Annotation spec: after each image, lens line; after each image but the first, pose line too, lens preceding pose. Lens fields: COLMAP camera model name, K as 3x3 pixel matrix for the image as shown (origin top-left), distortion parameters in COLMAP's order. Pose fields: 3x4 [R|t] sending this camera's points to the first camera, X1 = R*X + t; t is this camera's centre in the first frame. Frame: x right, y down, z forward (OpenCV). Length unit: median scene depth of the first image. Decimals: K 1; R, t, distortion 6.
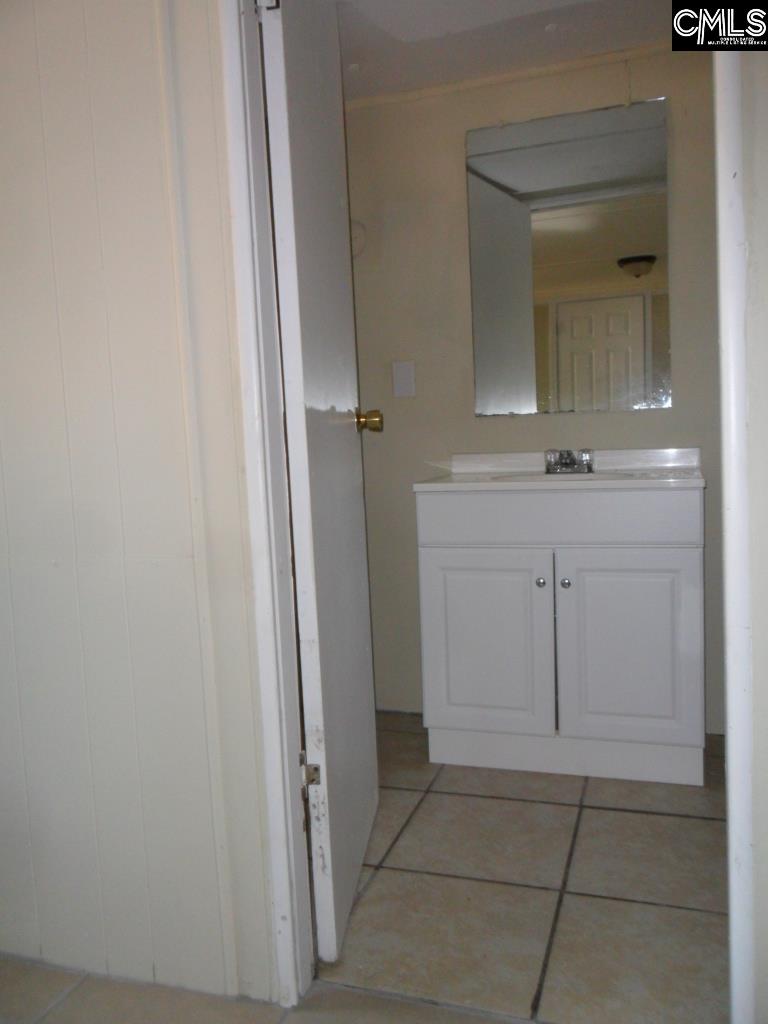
lens RADIAL K [[852.4, 0, 384.0], [0, 852.4, 512.0], [0, 0, 1]] dist [-0.003691, 0.009289]
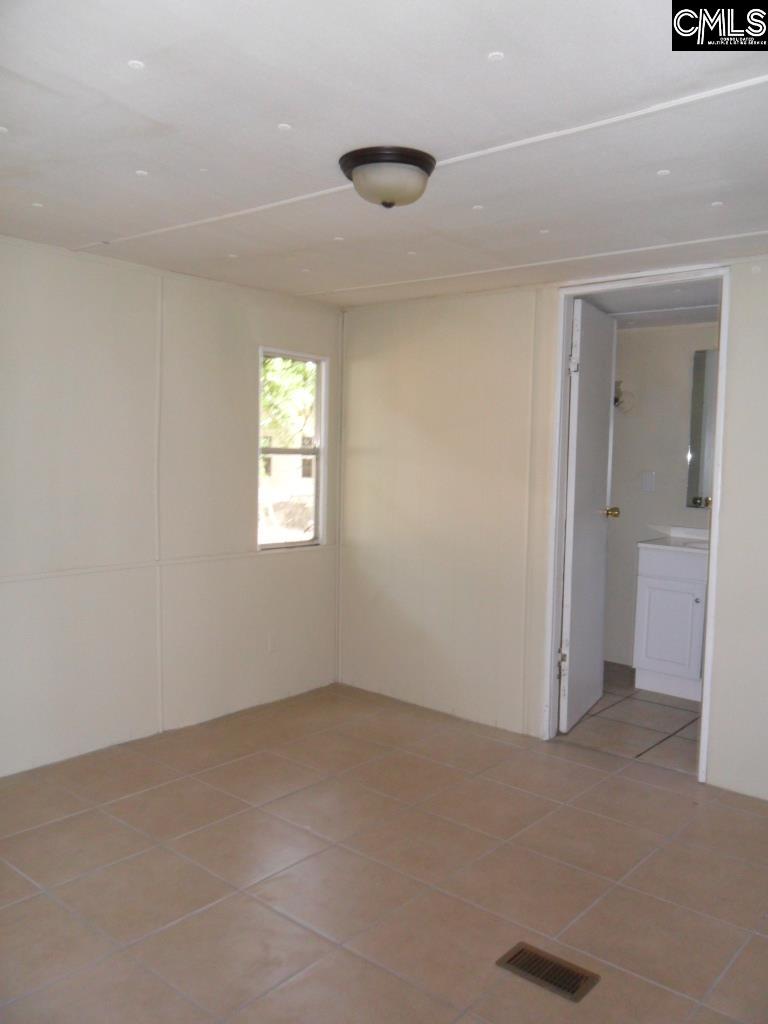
lens RADIAL K [[848.5, 0, 384.0], [0, 848.5, 512.0], [0, 0, 1]] dist [-0.012183, 0.005386]
pose [[0.926991, 0.094303, -0.363035, 0.299538], [-0.098079, 0.995146, 0.008063, -0.096889], [0.362034, 0.028131, 0.931741, -1.584156]]
